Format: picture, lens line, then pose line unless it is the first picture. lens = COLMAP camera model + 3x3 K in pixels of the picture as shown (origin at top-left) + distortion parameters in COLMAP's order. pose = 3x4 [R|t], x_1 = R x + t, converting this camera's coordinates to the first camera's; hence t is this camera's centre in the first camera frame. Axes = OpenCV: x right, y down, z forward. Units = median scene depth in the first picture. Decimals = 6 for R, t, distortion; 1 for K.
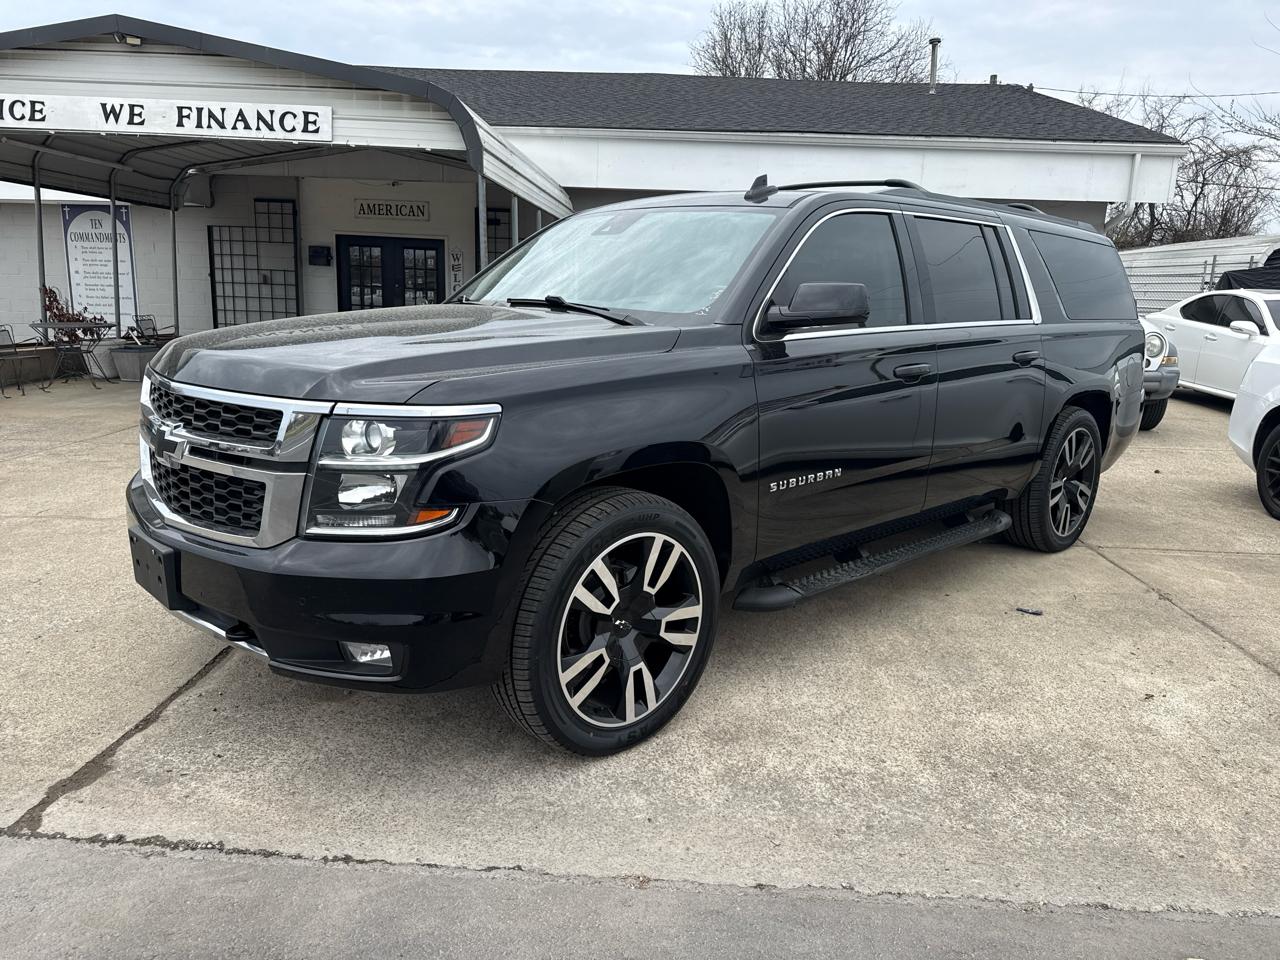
lens RADIAL K [[964.3, 0, 690.5], [0, 964.3, 482.1], [0, 0, 1]] dist [0.062411, -0.096500]
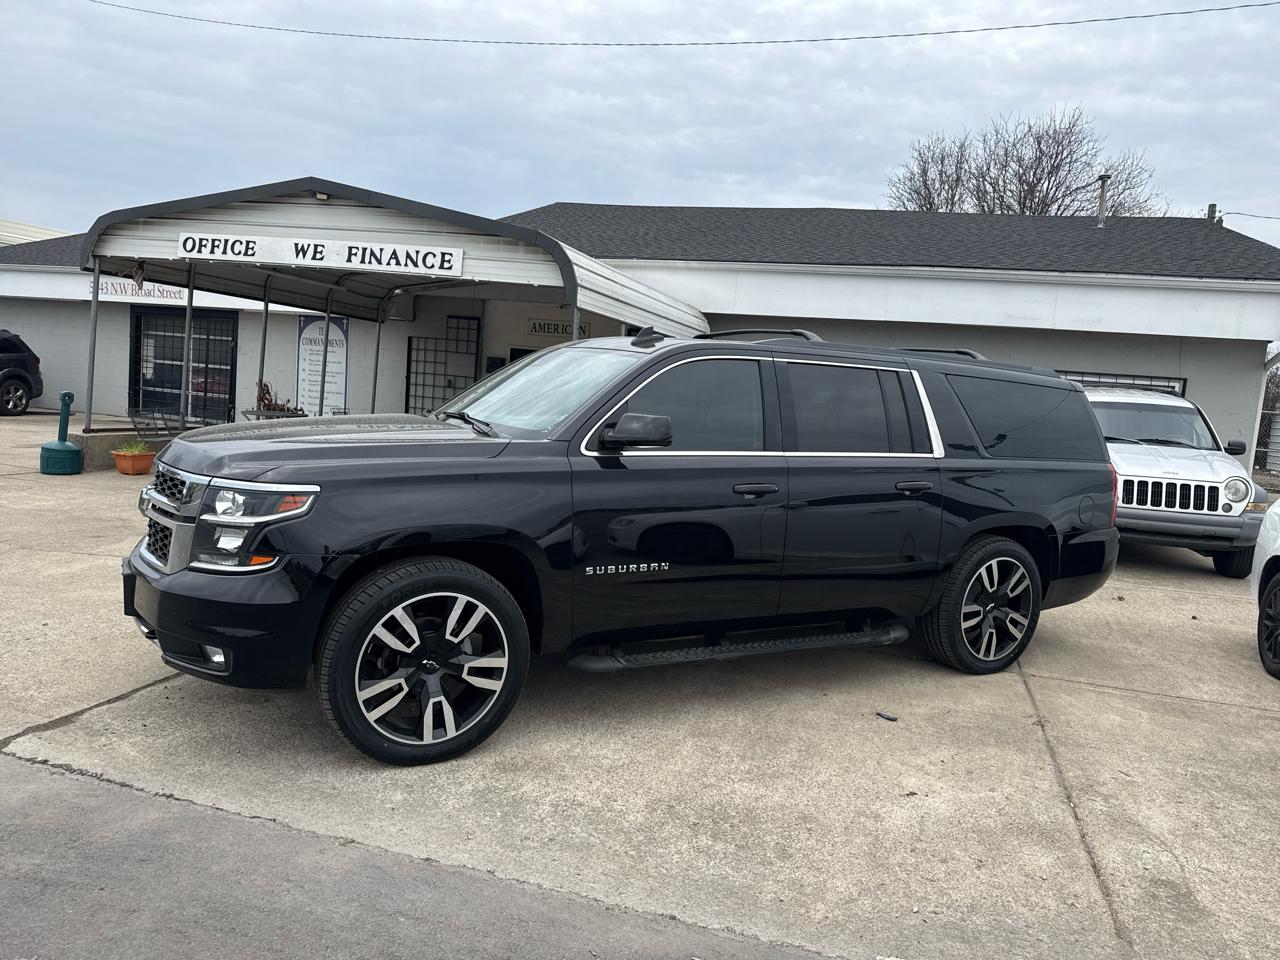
lens RADIAL K [[935.5, 0, 634.9], [0, 935.5, 477.2], [0, 0, 1]] dist [0.080097, -0.118637]
pose [[0.970055, 0.066076, -0.233727, 0.427073], [-0.092988, 0.990003, -0.106058, 0.007253], [0.224382, 0.124615, 0.966501, -0.172481]]
